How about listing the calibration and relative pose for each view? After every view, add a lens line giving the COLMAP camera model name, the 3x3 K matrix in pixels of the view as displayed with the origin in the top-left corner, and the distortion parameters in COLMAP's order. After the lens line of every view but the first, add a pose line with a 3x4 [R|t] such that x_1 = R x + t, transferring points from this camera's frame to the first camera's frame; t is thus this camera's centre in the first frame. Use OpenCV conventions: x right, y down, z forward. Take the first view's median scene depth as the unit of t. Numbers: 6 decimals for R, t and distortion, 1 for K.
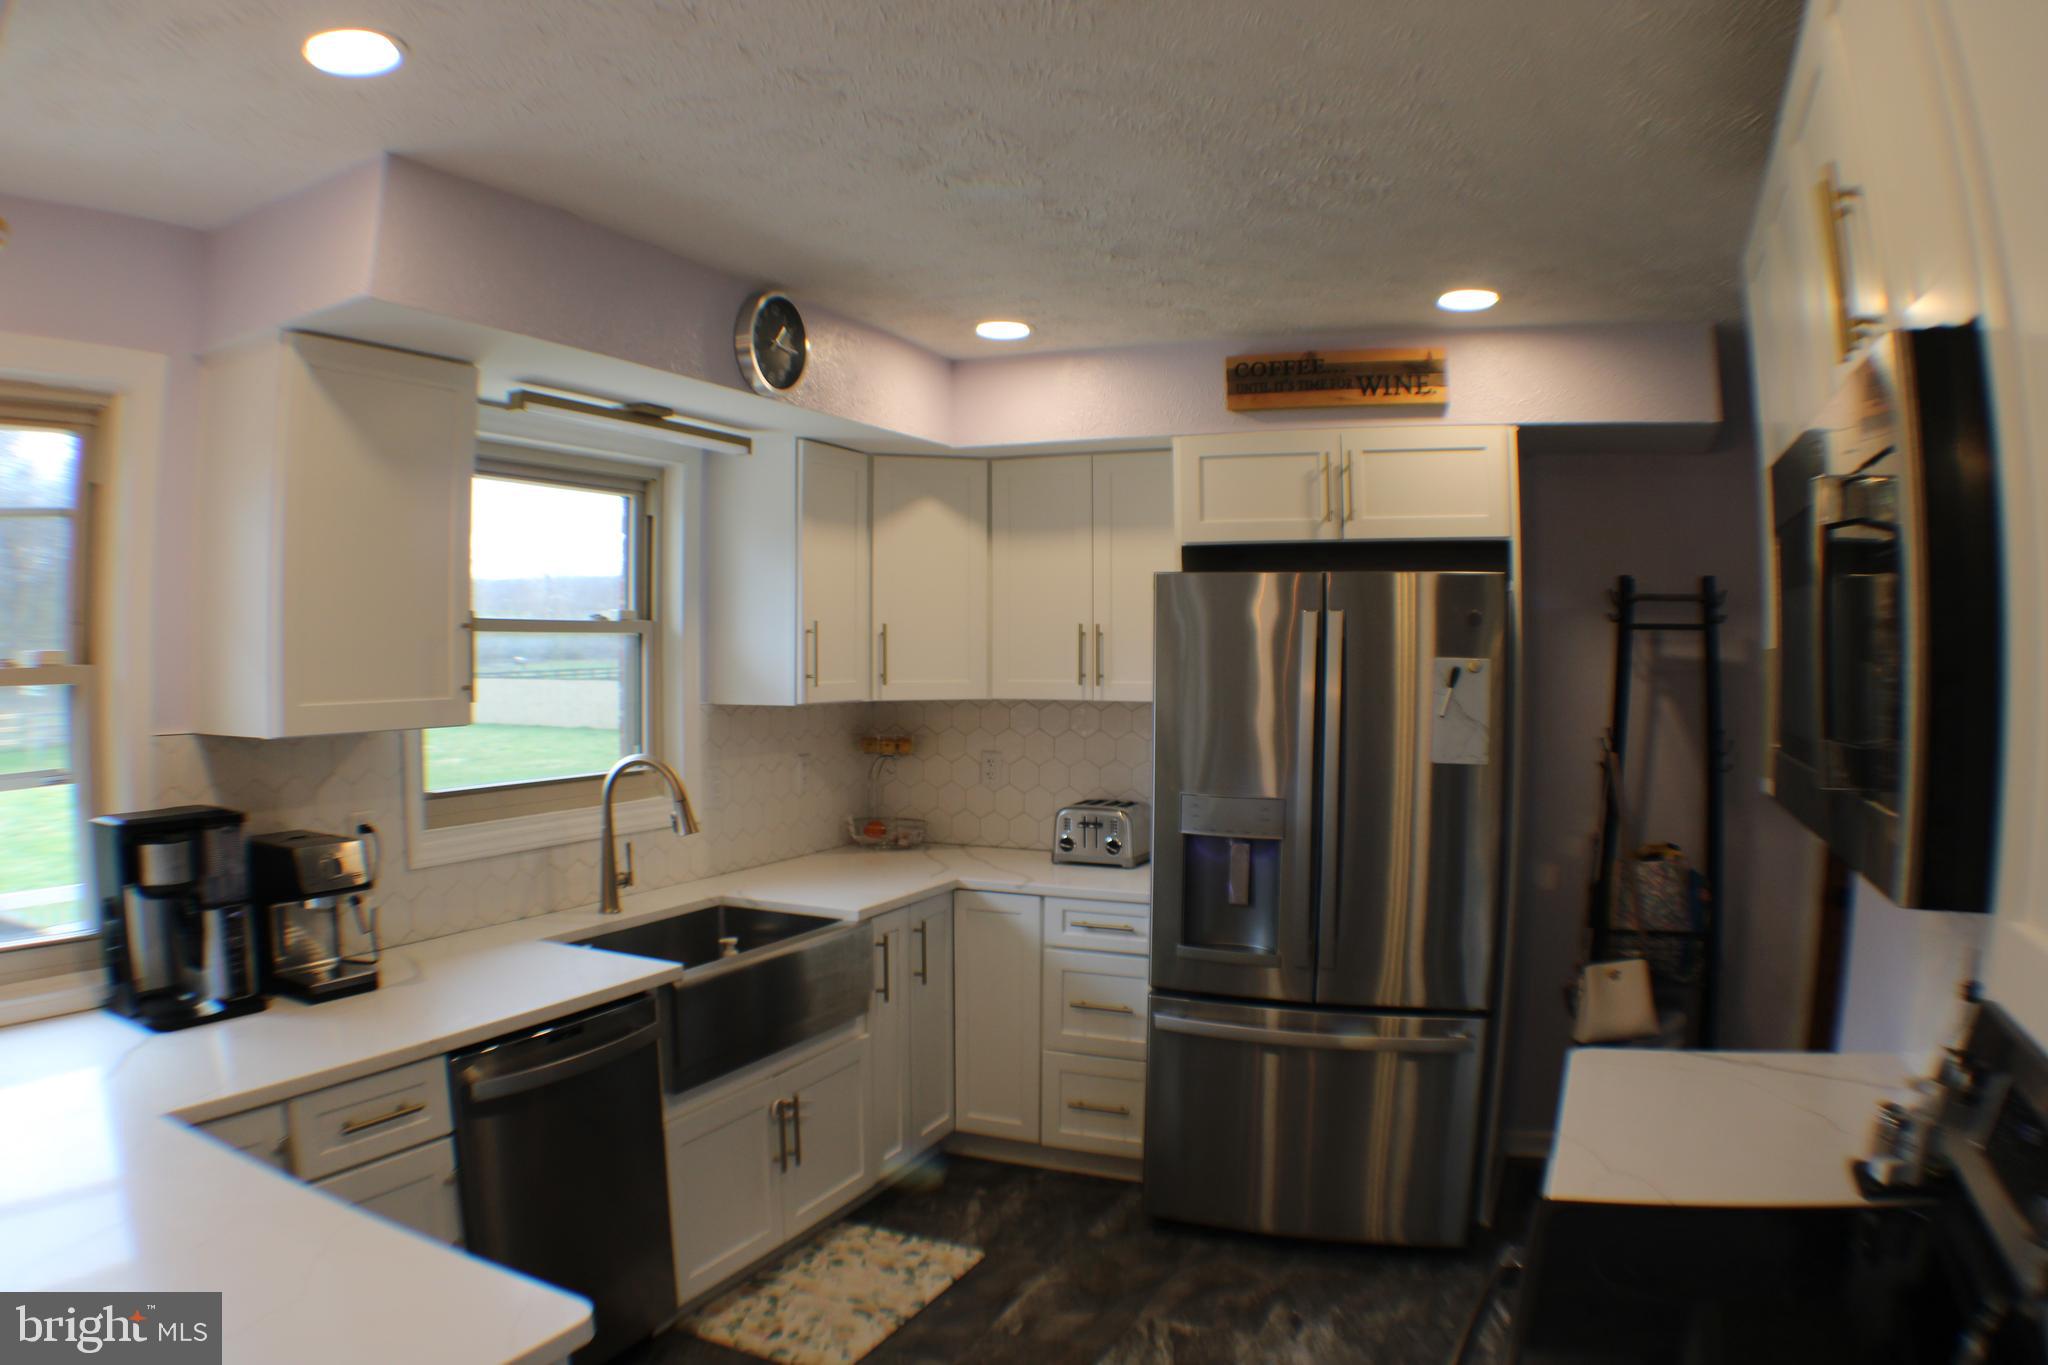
lens RADIAL K [[1497.0, 0, 1024.0], [0, 1497.0, 682.5], [0, 0, 1]] dist [-0.321923, 0.002289]
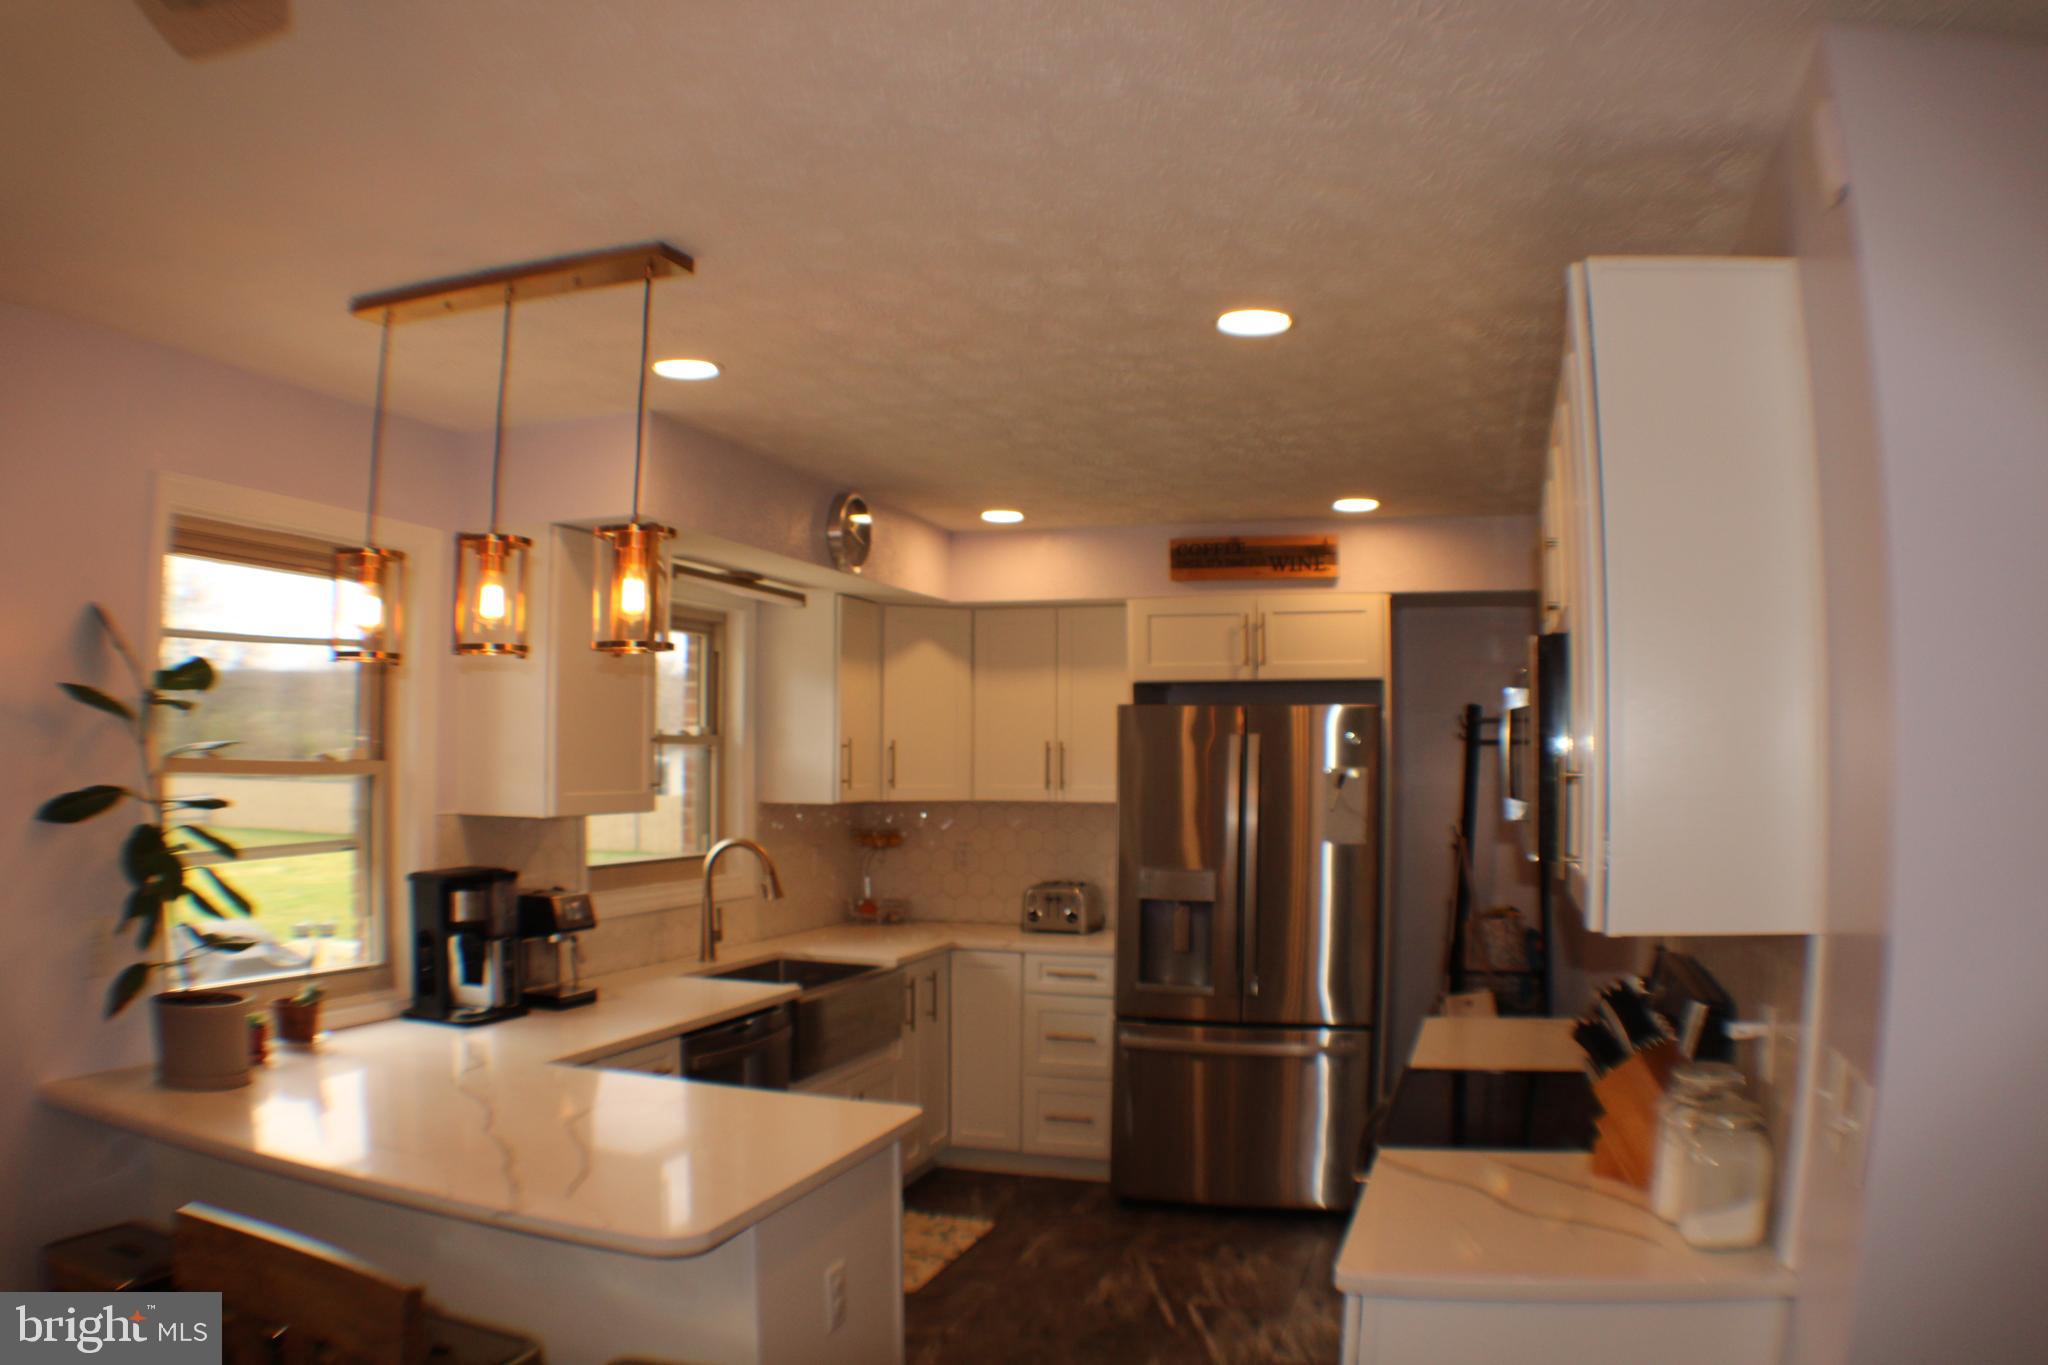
lens RADIAL K [[1766.0, 0, 1024.0], [0, 1766.0, 682.5], [0, 0, 1]] dist [-0.316424, -0.000709]
pose [[0.993112, 0.010270, 0.116714, -0.180218], [-0.002457, 0.997758, -0.066884, 0.013124], [-0.117139, 0.066137, 0.990911, -0.558046]]
